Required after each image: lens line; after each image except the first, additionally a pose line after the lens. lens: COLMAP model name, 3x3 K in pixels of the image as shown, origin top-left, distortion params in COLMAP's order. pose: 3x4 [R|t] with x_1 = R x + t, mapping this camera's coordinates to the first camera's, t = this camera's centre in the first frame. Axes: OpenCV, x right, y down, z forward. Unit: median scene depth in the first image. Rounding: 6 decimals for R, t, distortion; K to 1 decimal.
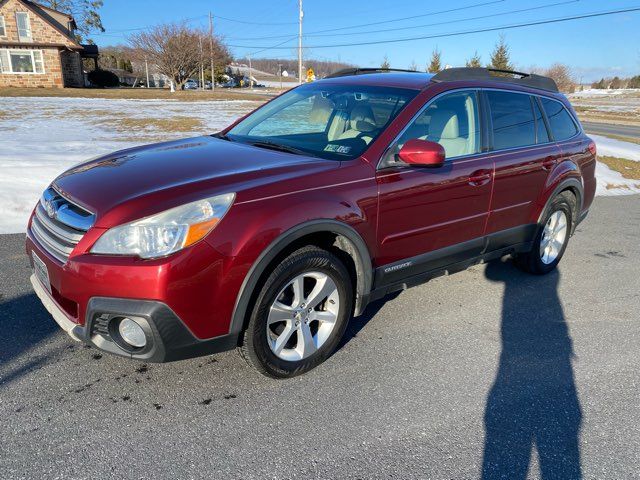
lens RADIAL K [[493.1, 0, 324.6], [0, 493.1, 239.6], [0, 0, 1]] dist [0.007765, -0.010578]
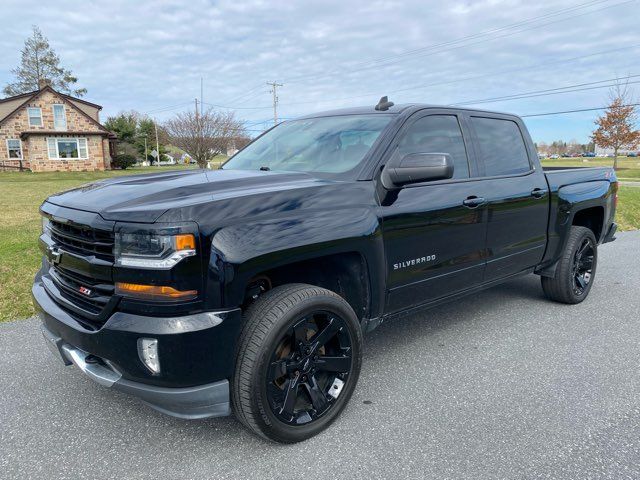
lens RADIAL K [[493.1, 0, 324.6], [0, 493.1, 239.6], [0, 0, 1]] dist [0.007765, -0.010578]
pose [[0.985283, -0.058120, 0.160747, -0.243564], [0.079872, 0.987979, -0.132354, 0.021919], [-0.151122, 0.143245, 0.978081, -0.105686]]
